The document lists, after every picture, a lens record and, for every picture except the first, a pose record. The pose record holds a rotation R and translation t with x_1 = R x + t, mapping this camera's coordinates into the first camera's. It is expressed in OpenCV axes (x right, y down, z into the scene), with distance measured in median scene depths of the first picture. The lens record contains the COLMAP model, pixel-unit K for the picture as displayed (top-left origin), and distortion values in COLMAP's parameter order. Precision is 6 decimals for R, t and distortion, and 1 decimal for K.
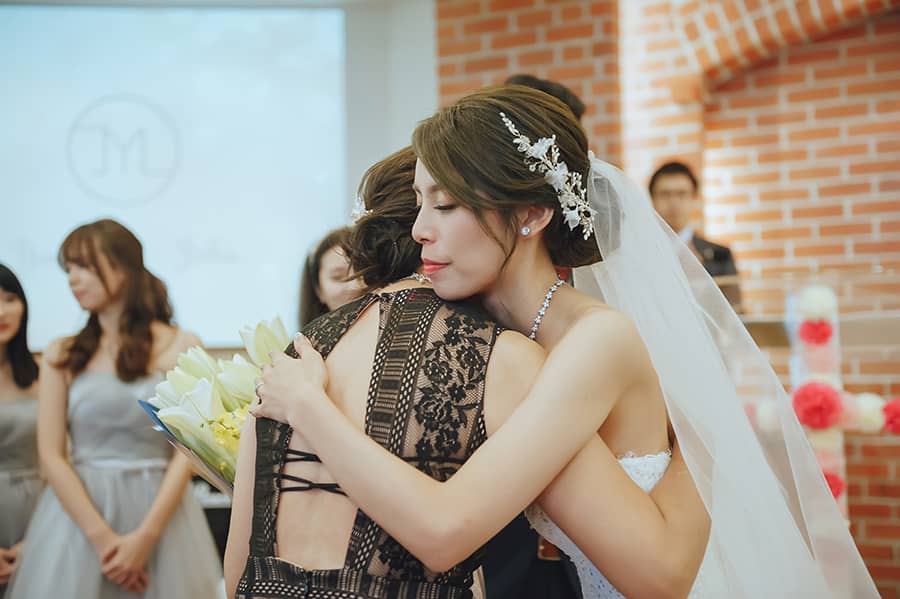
lens RADIAL K [[1293.8, 0, 448.7], [0, 1293.8, 300.3], [0, 0, 1]] dist [0.184446, 0.000000]
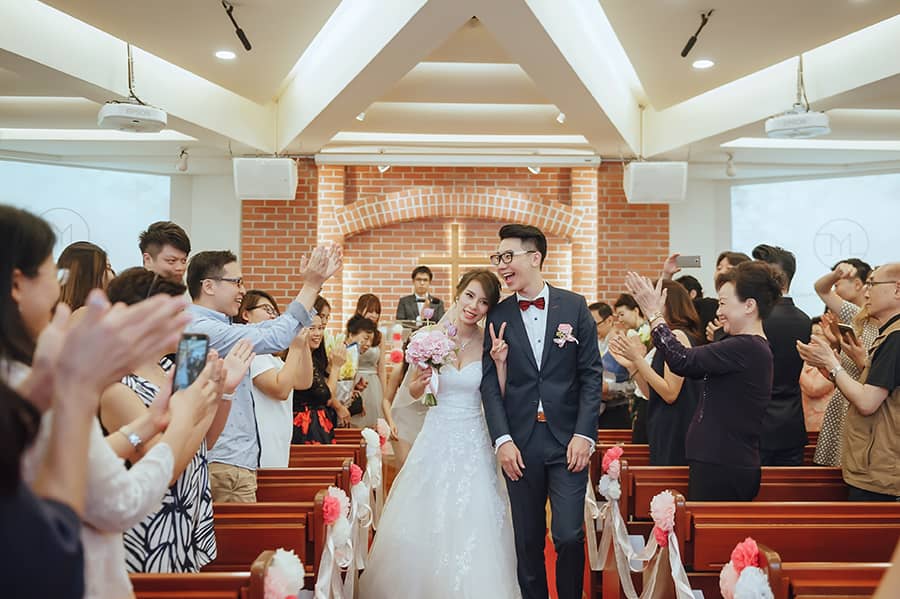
lens RADIAL K [[830.7, 0, 448.6], [0, 830.7, 298.3], [0, 0, 1]] dist [-0.008688, 0.000000]
pose [[0.915244, 0.057804, 0.398733, -0.275577], [-0.054127, 0.998324, -0.020483, -0.022644], [-0.399248, -0.002835, 0.916838, -0.627103]]
